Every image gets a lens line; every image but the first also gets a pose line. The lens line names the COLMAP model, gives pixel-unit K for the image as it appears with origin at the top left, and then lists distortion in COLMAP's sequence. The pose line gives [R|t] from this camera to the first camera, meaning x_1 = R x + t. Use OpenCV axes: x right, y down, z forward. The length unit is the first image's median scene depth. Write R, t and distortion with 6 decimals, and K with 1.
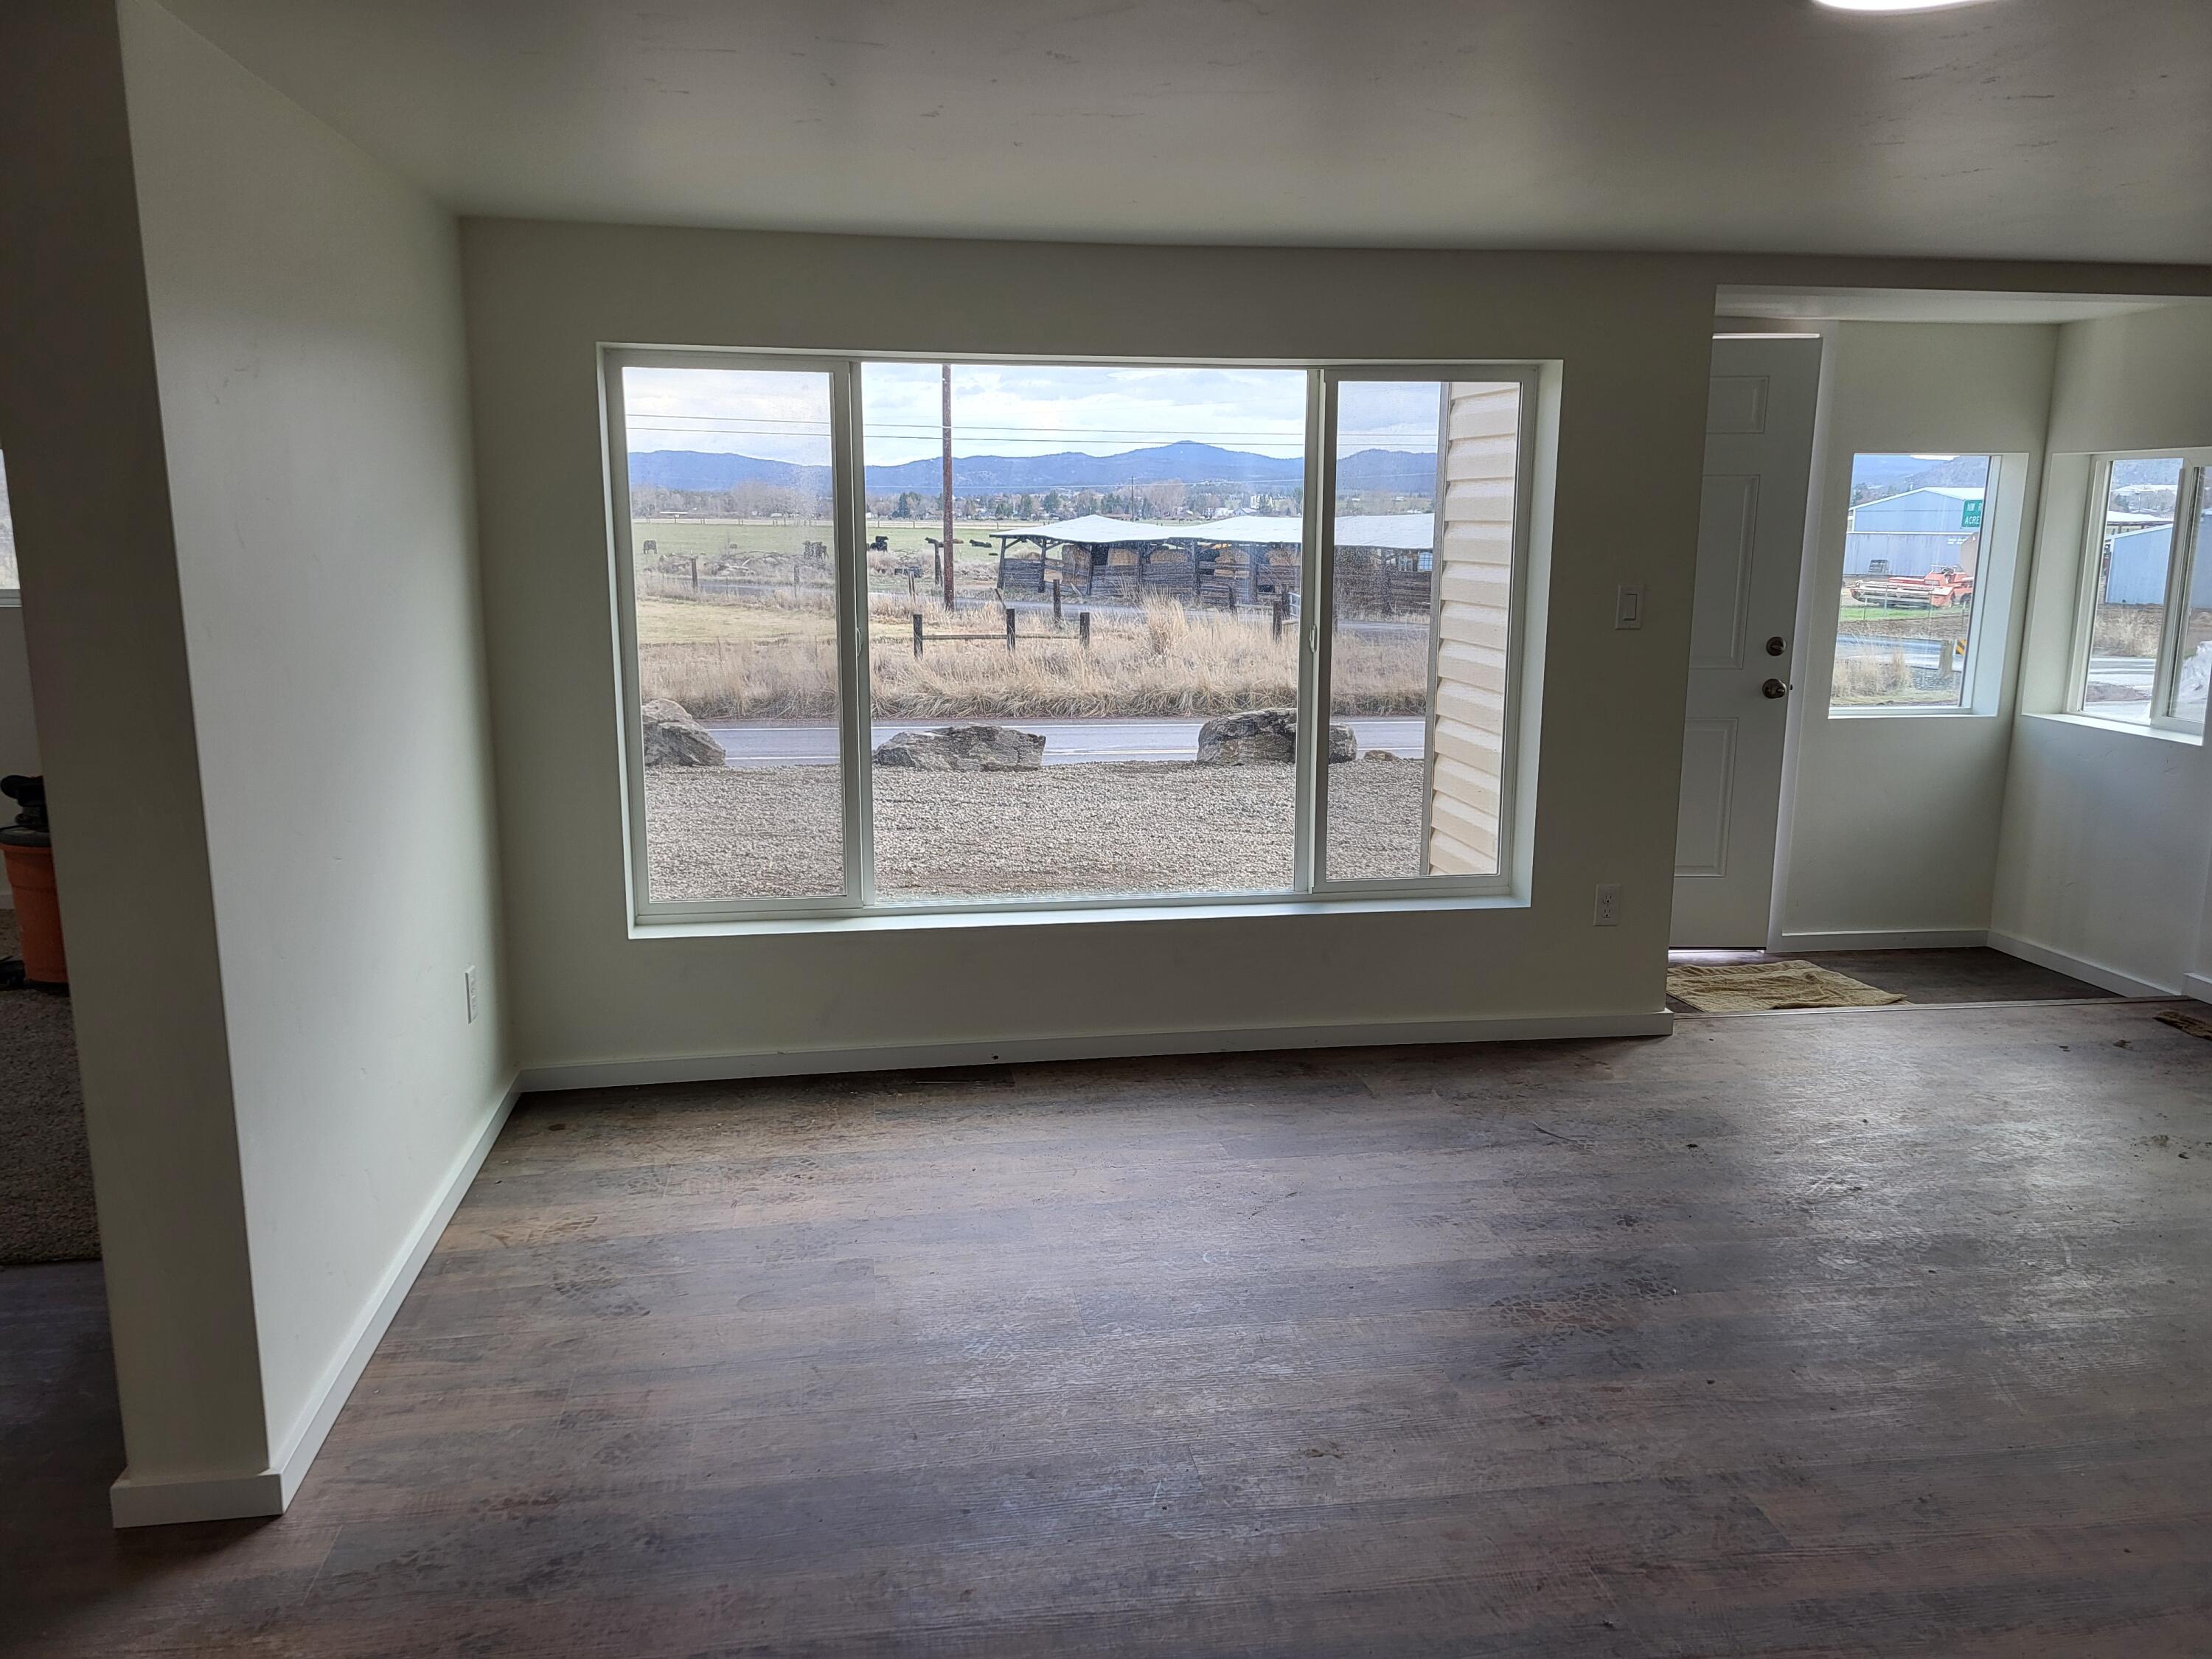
lens RADIAL K [[1684.6, 0, 1106.0], [0, 1684.6, 829.5], [0, 0, 1]] dist [0.056442, -0.003306]
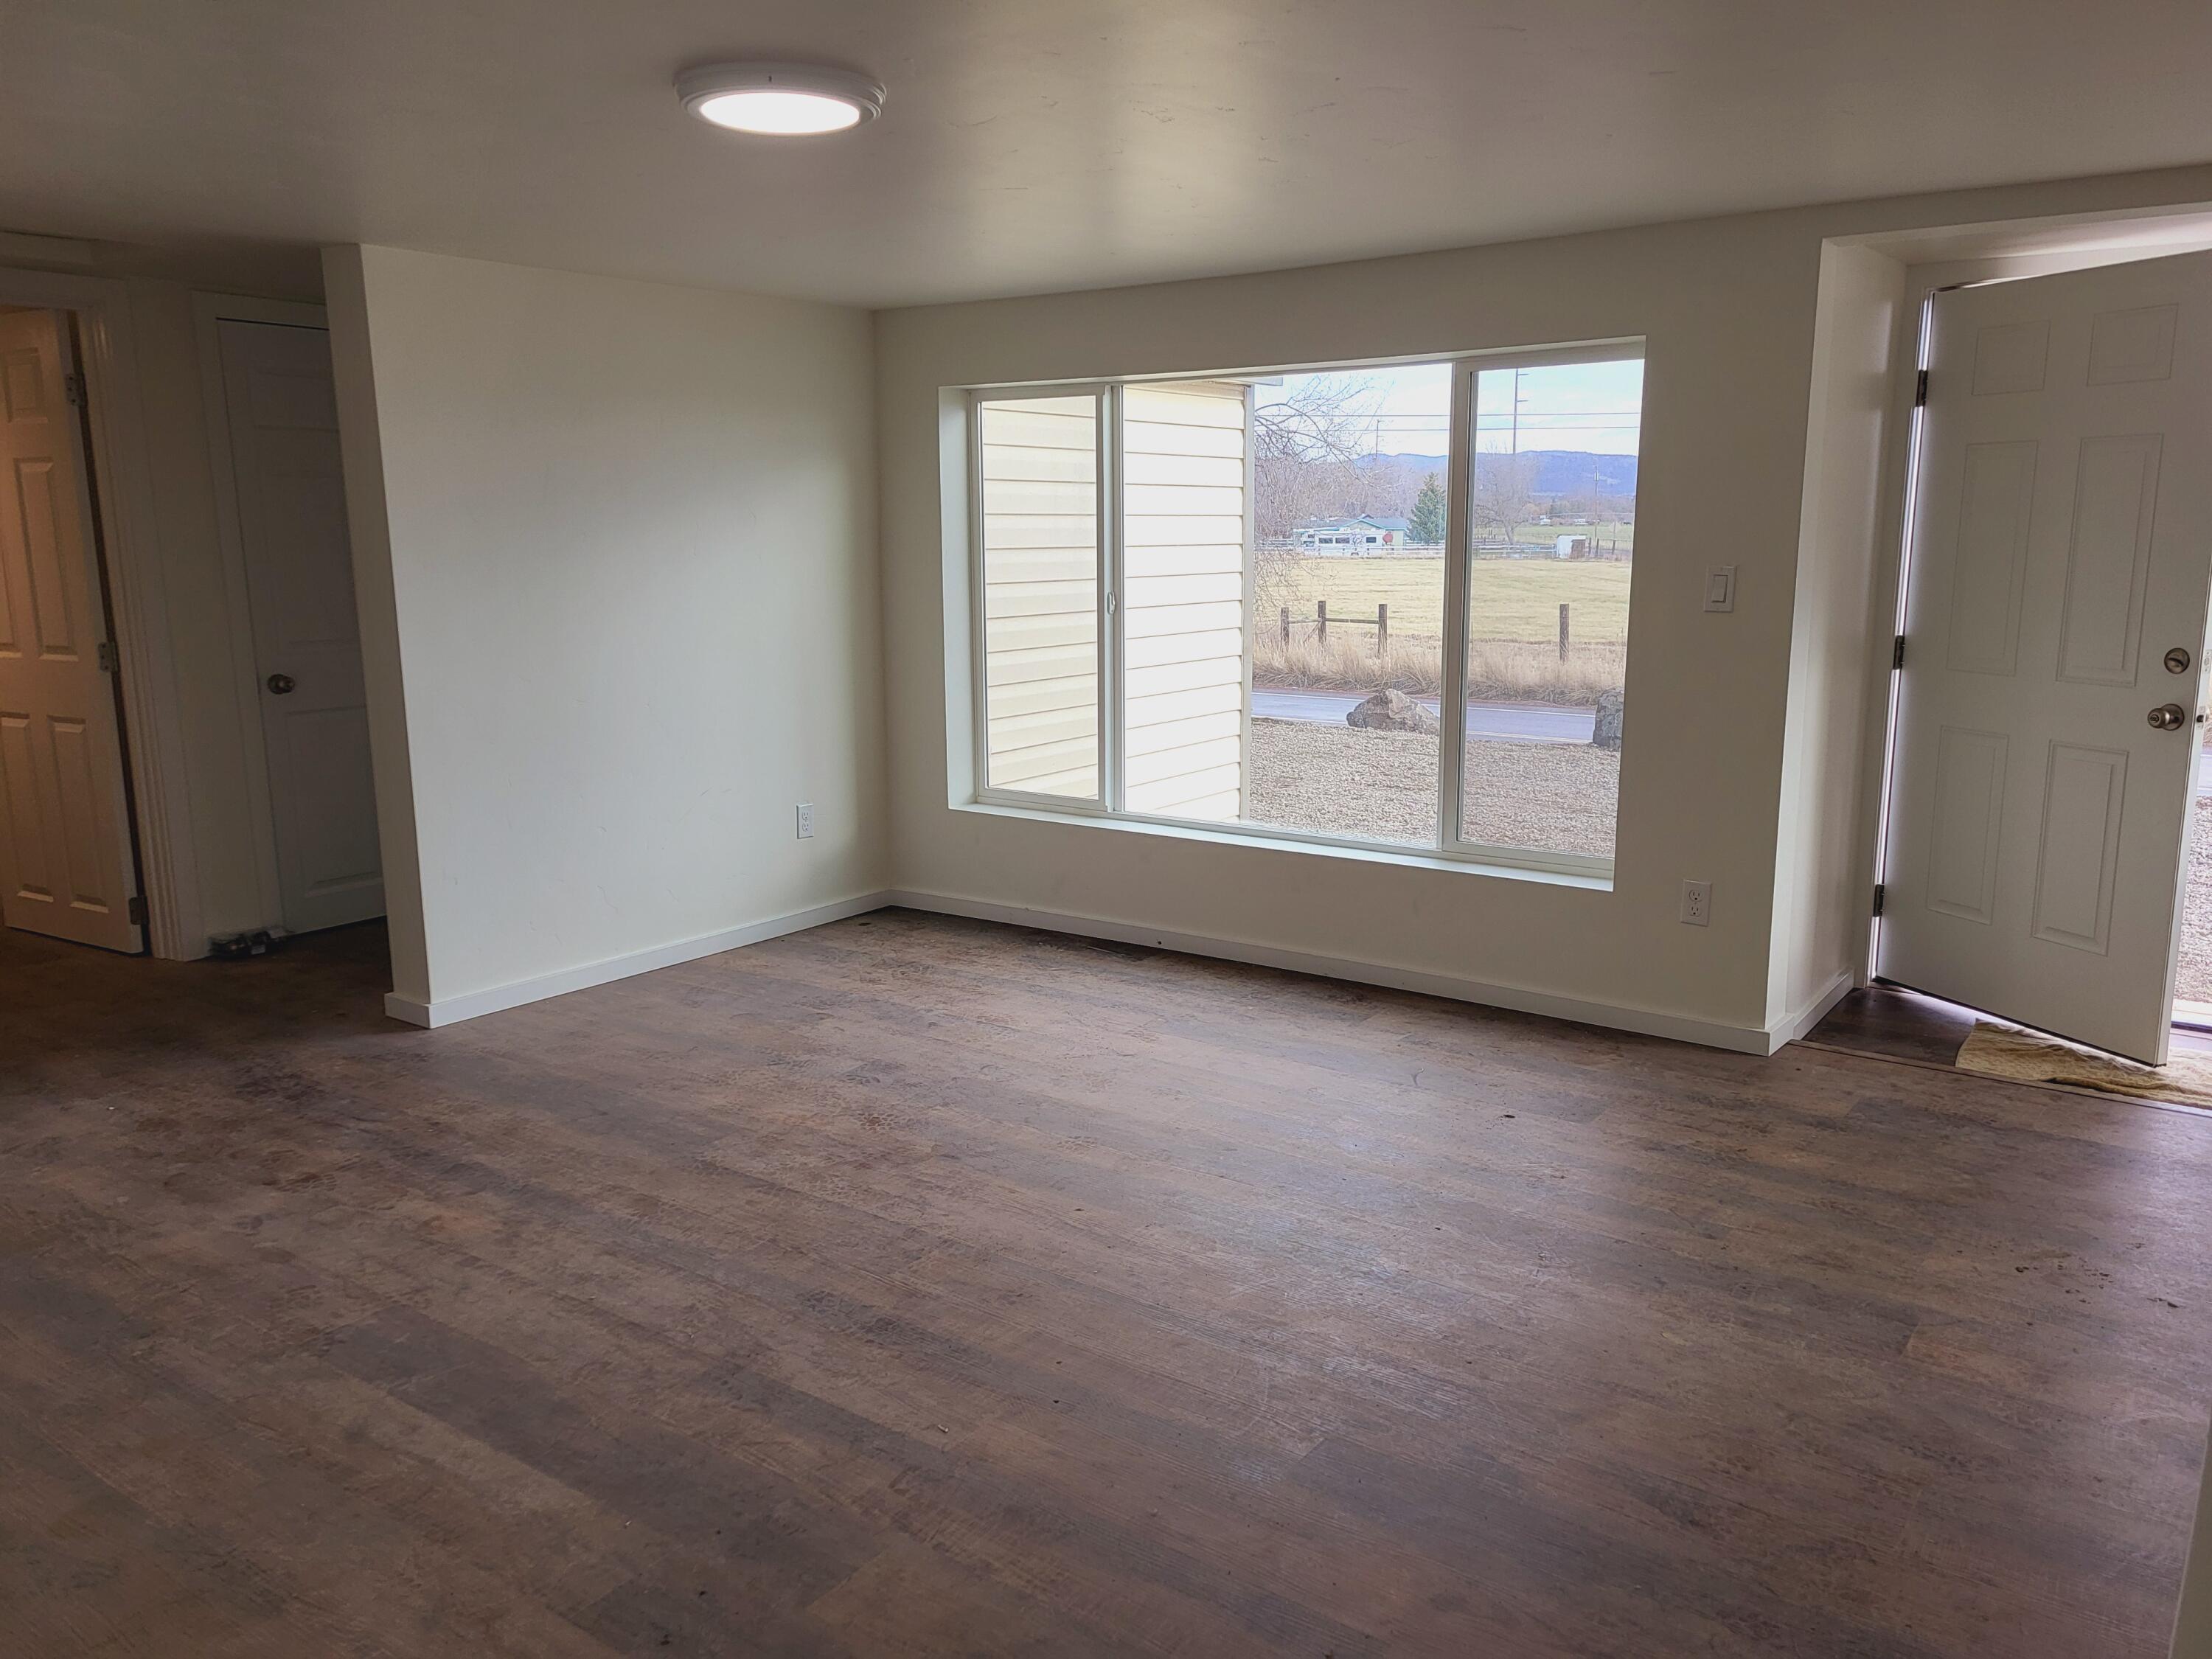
lens RADIAL K [[1684.6, 0, 1106.0], [0, 1684.6, 829.5], [0, 0, 1]] dist [0.056442, -0.003306]
pose [[0.701040, 0.121808, -0.702642, 0.805910], [-0.117648, 0.991558, 0.054514, -0.010220], [0.703350, 0.044448, 0.709452, 0.097748]]
